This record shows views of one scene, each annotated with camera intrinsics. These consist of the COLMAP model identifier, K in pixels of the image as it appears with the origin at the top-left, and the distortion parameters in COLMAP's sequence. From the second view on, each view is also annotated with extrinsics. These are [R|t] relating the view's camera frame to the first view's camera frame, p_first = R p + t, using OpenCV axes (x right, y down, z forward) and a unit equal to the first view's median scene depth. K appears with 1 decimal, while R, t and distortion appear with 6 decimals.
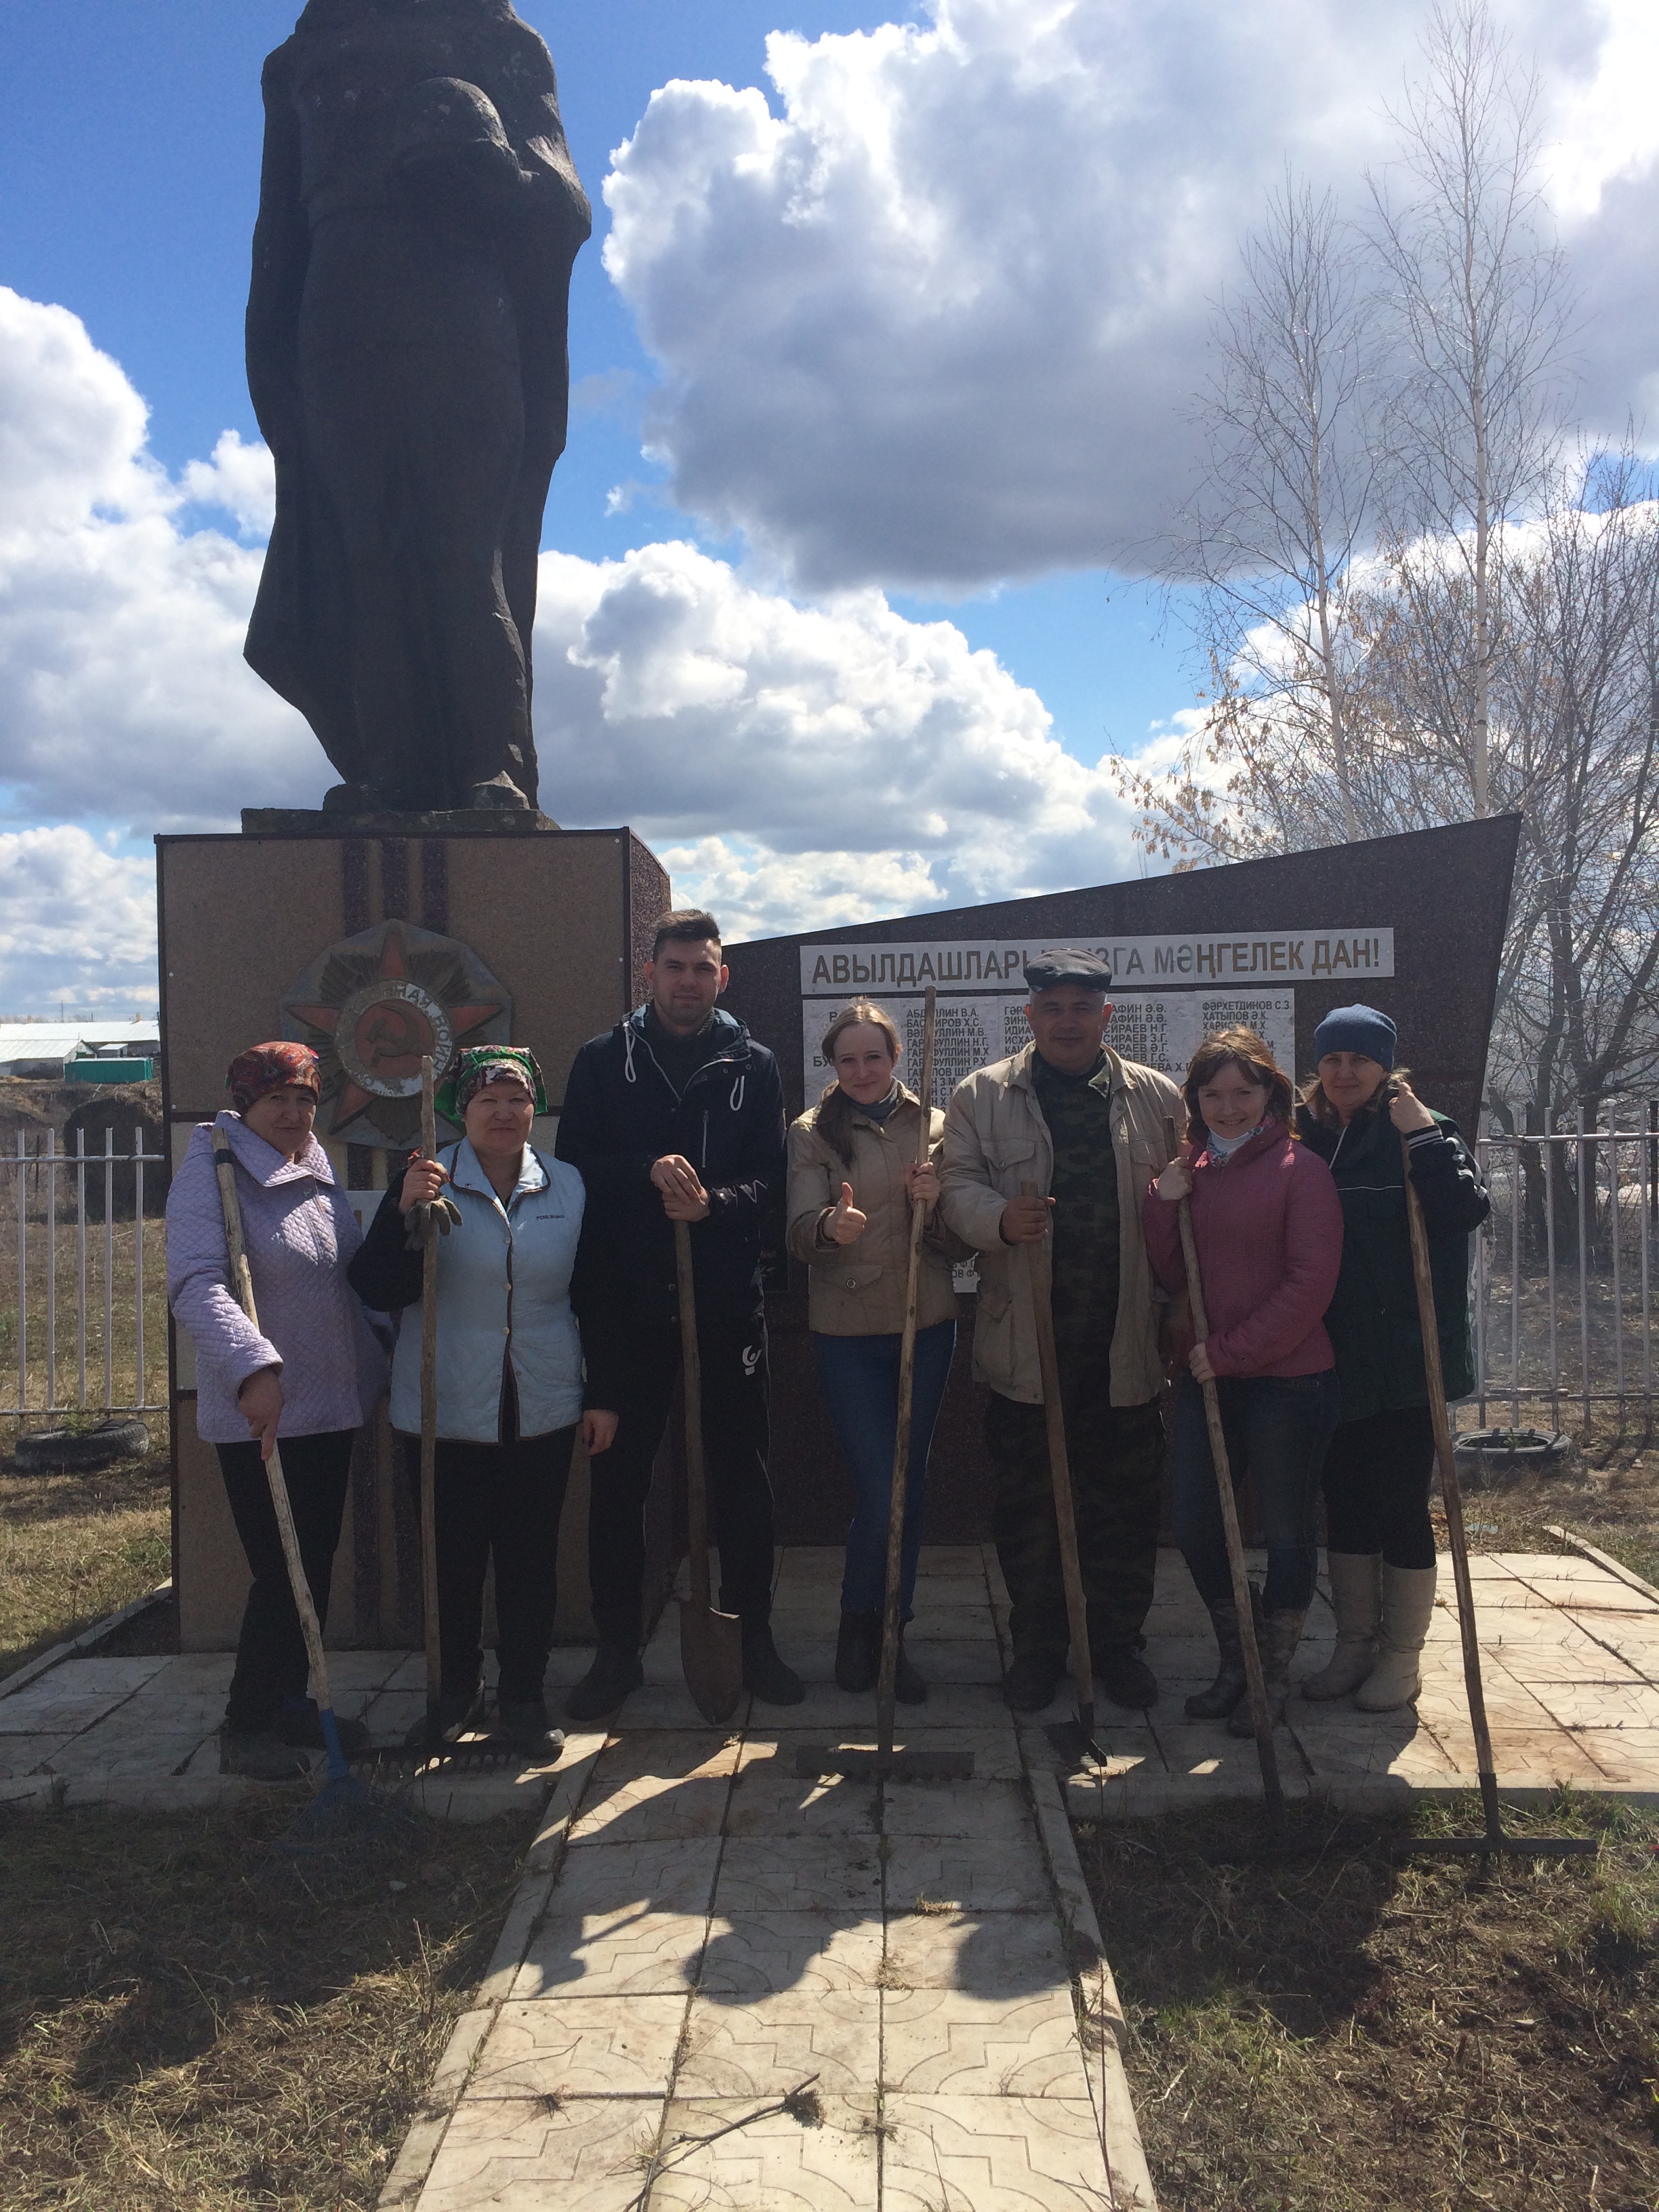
lens RADIAL K [[1851.2, 0, 830.2], [0, 1851.2, 1104.0], [0, 0, 1]] dist [0.008849, -0.000825]
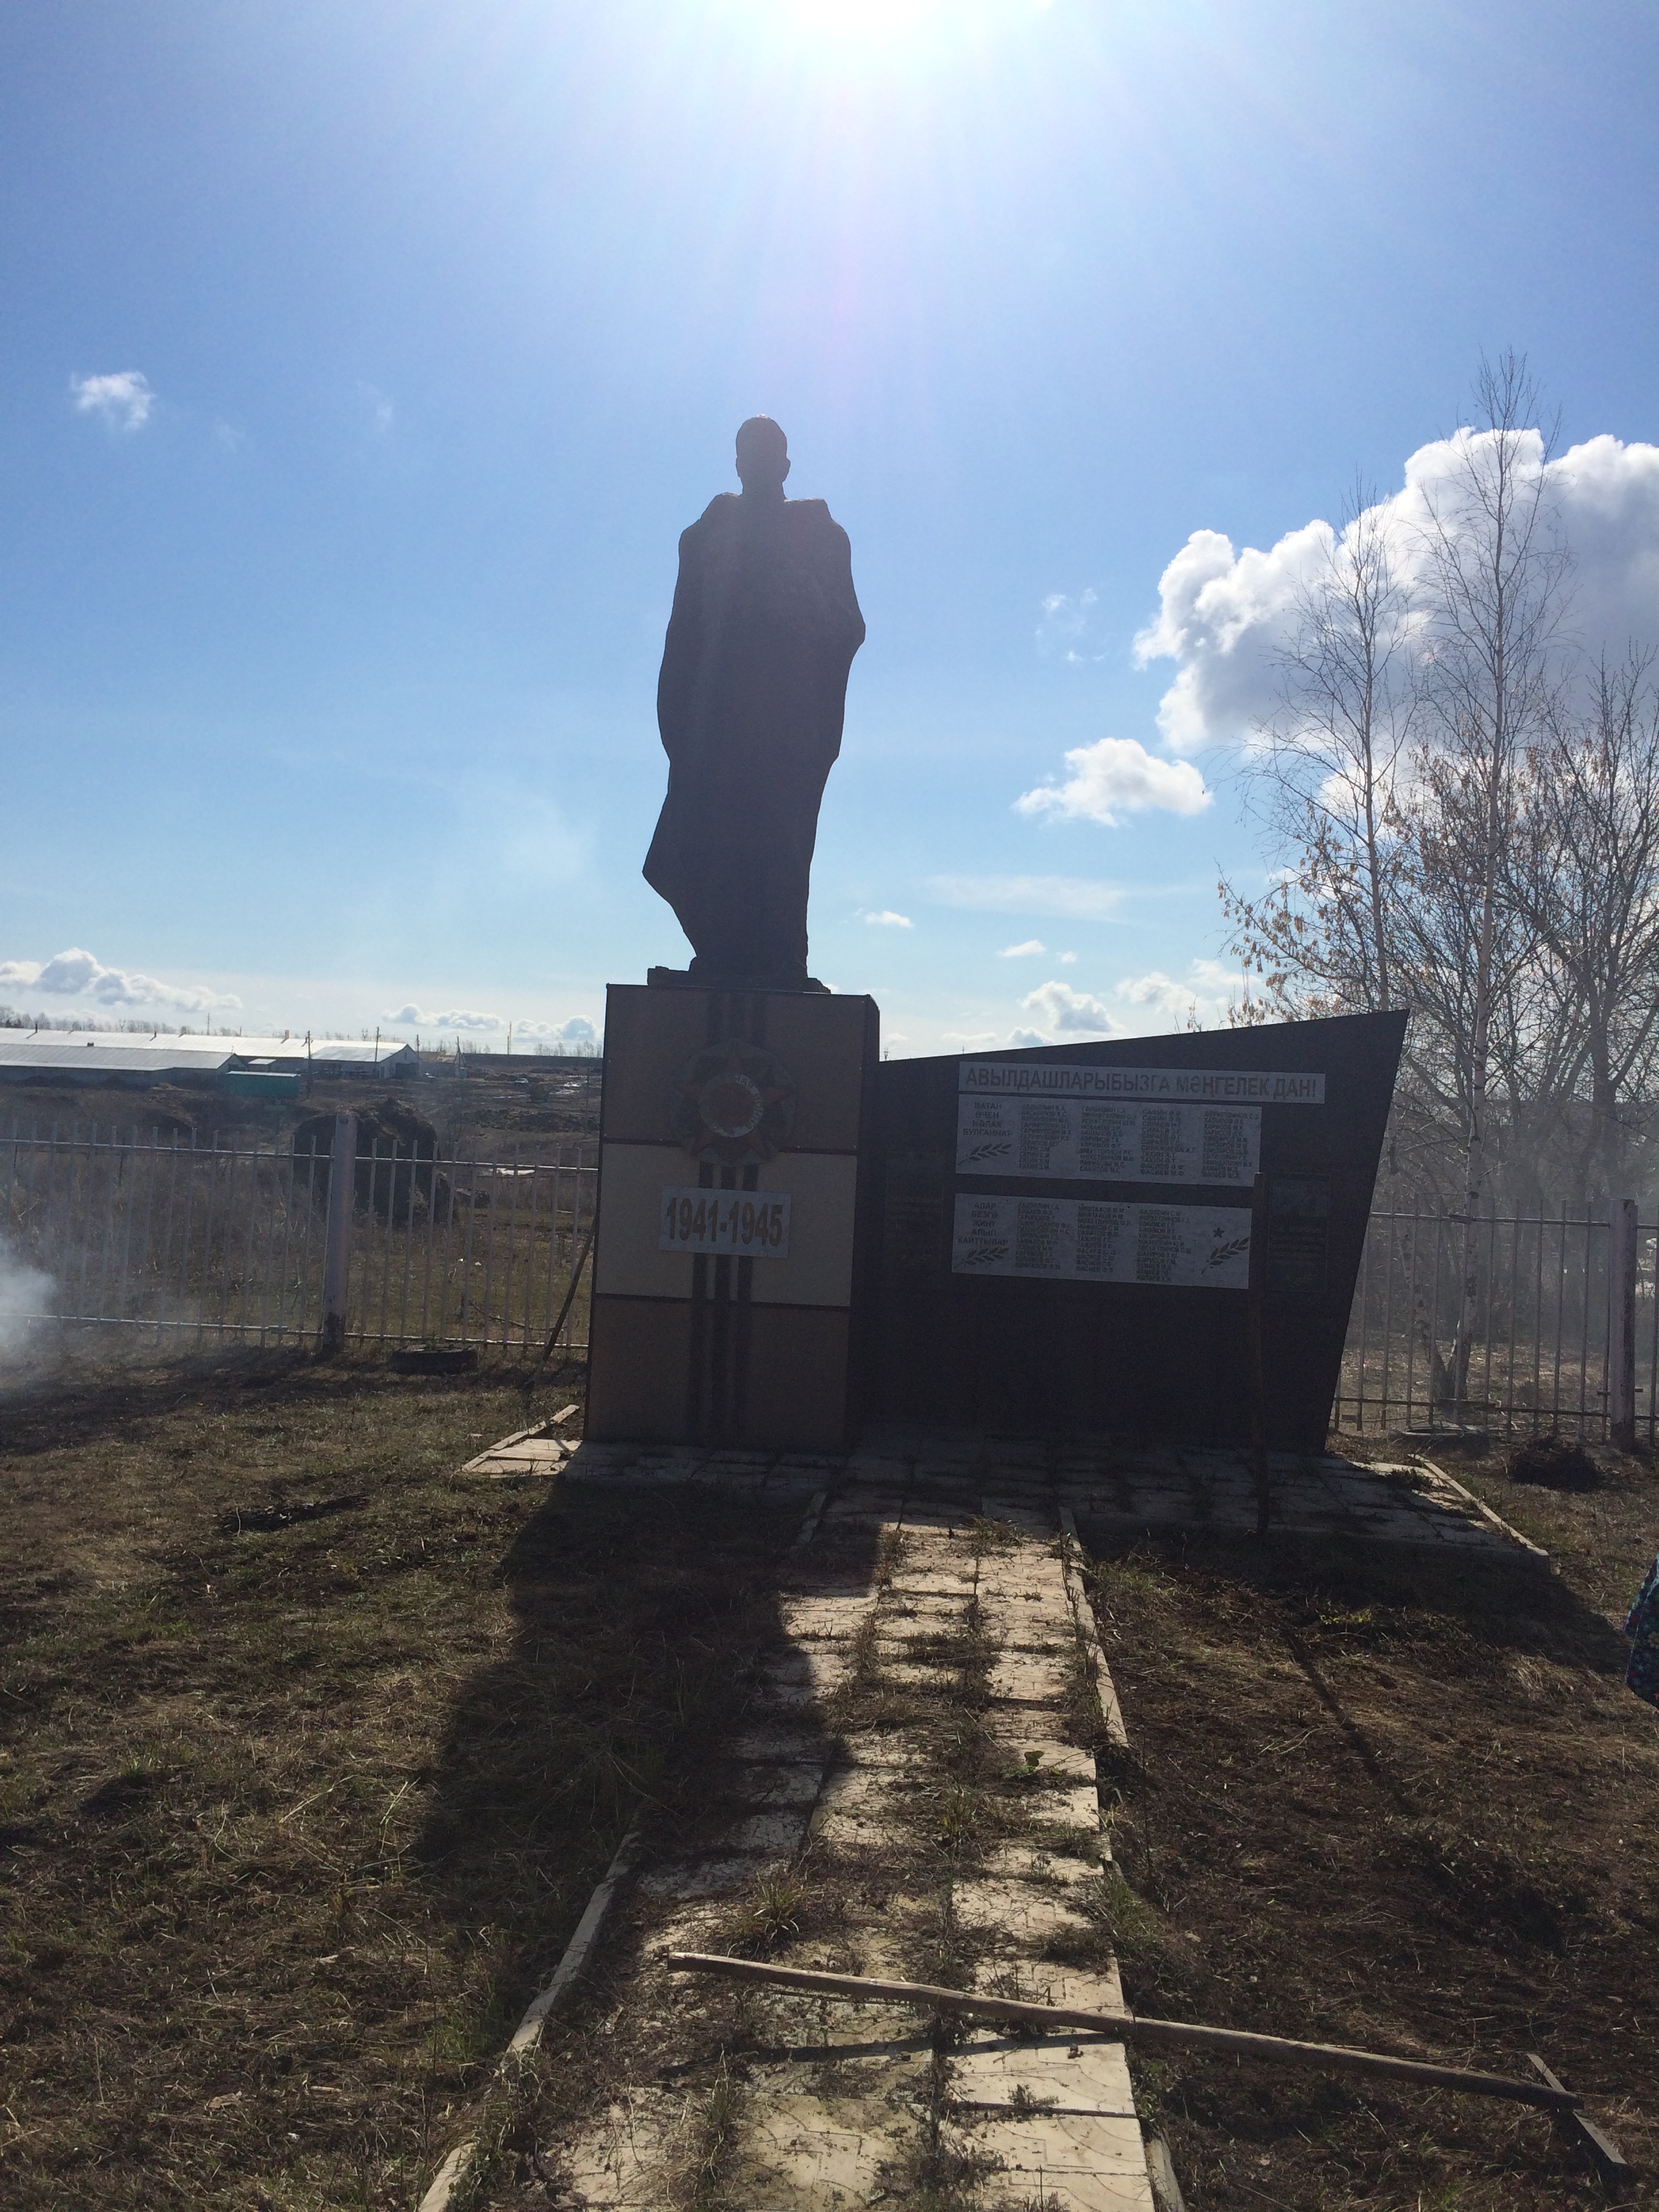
lens RADIAL K [[1851.2, 0, 824.5], [0, 1851.2, 1110.0], [0, 0, 1]] dist [0.008849, -0.000825]
pose [[0.995325, 0.066471, -0.070065, -0.017786], [-0.068346, 0.997355, -0.024720, 0.006875], [0.068236, 0.029393, 0.997236, -0.648812]]
